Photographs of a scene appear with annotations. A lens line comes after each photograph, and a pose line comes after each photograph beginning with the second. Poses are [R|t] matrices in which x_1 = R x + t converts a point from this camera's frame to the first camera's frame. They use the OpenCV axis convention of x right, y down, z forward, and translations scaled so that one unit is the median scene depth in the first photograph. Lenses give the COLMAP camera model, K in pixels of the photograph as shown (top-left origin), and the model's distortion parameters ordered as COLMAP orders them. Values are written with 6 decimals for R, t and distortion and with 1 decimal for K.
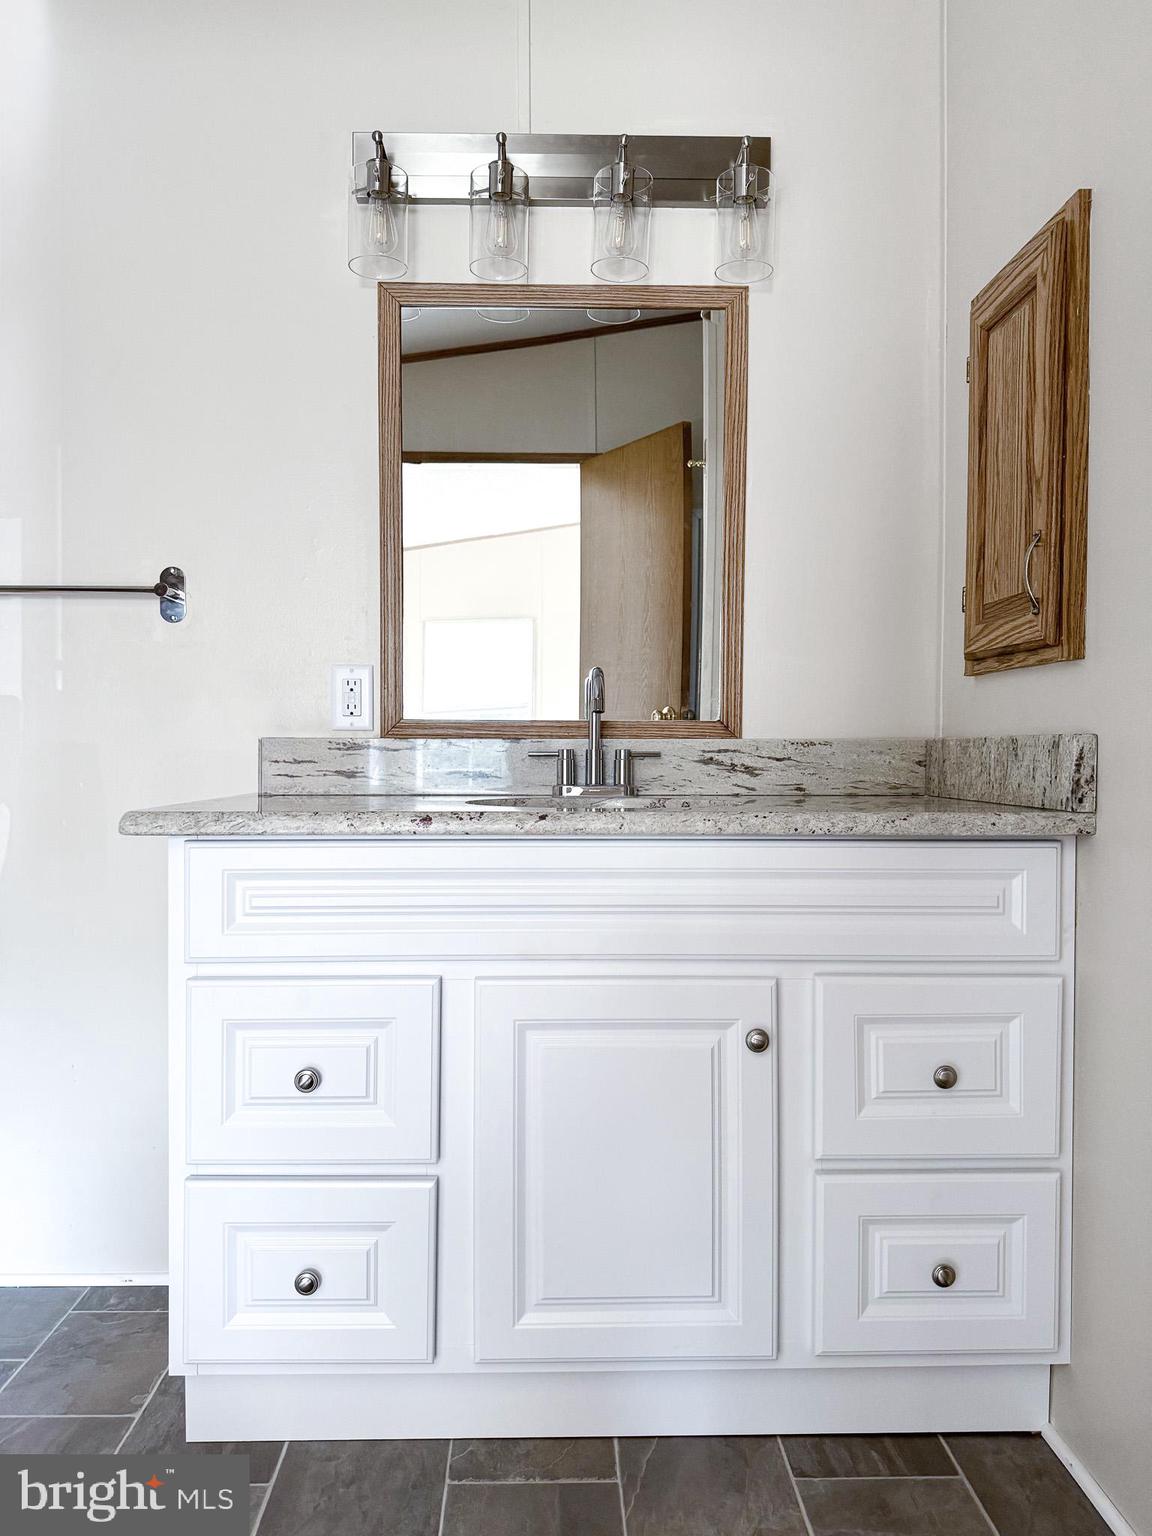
lens RADIAL K [[1076.3, 0, 570.5], [0, 1076.3, 767.4], [0, 0, 1]] dist [0.032361, -0.040079]
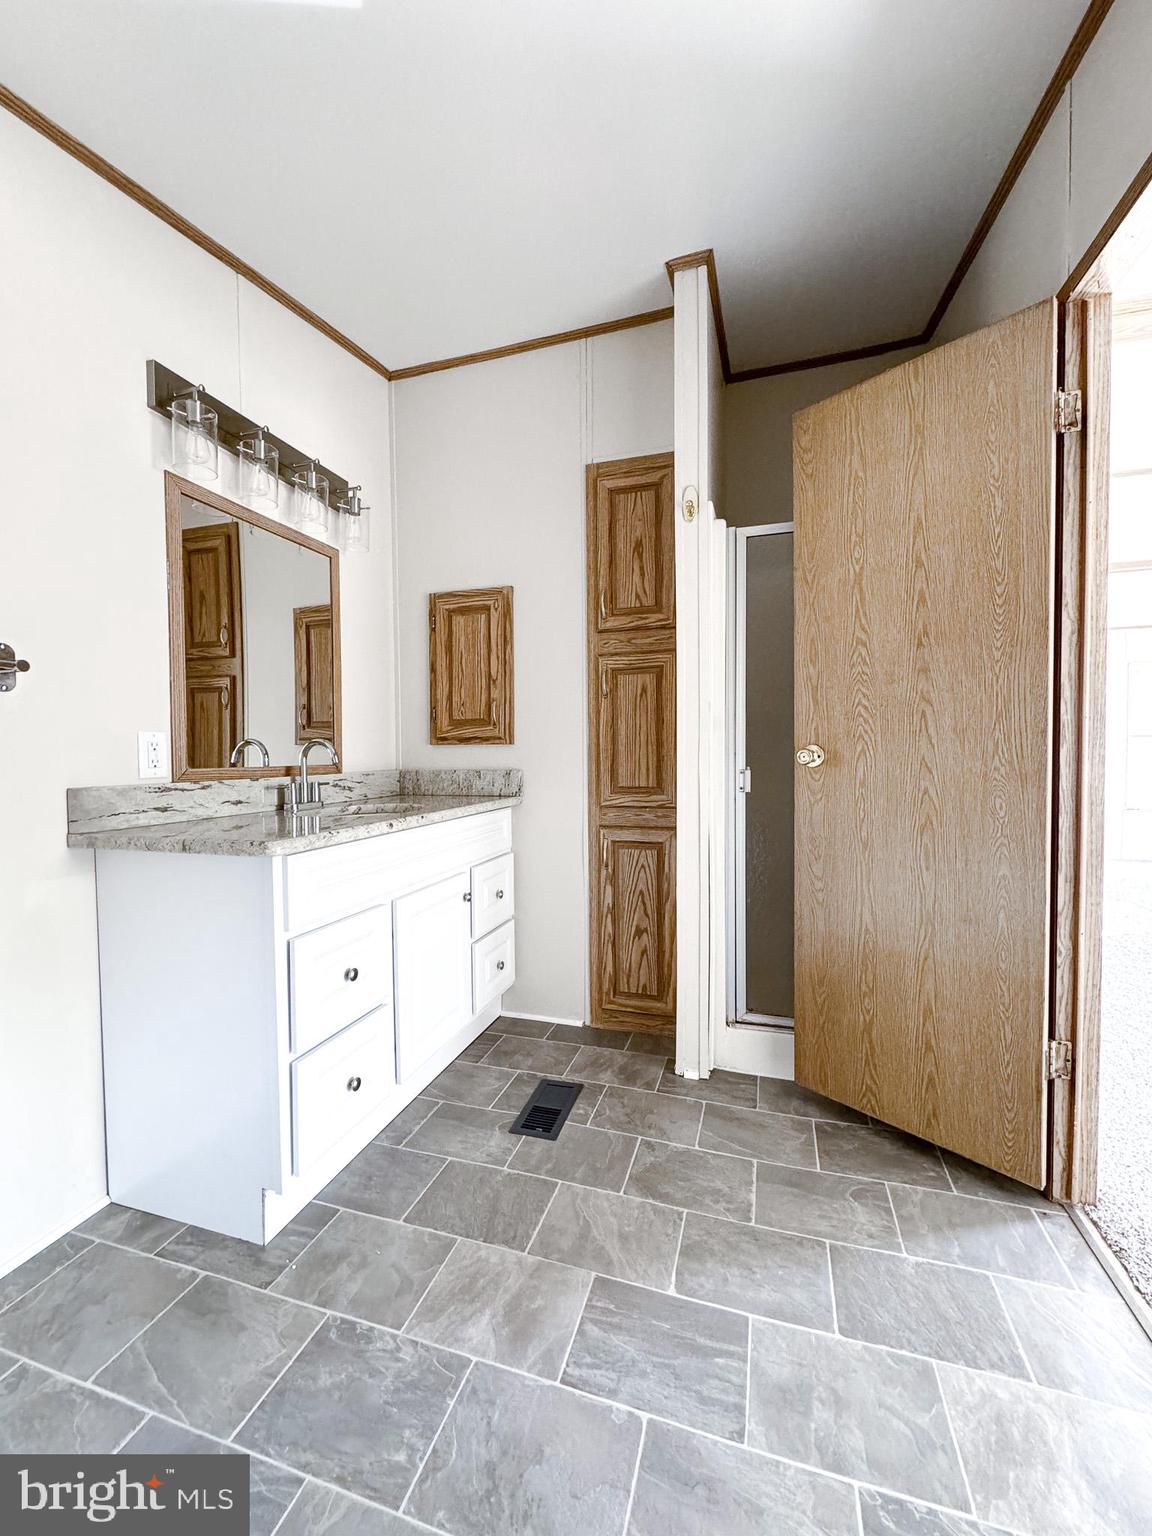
lens RADIAL K [[613.7, 0, 566.2], [0, 613.7, 771.1], [0, 0, 1]] dist [-0.002815, 0.000646]
pose [[0.336144, -0.035732, 0.941133, -0.787457], [0.029636, 0.999187, 0.027351, -0.050524], [-0.941344, 0.018697, 0.336929, 0.224496]]
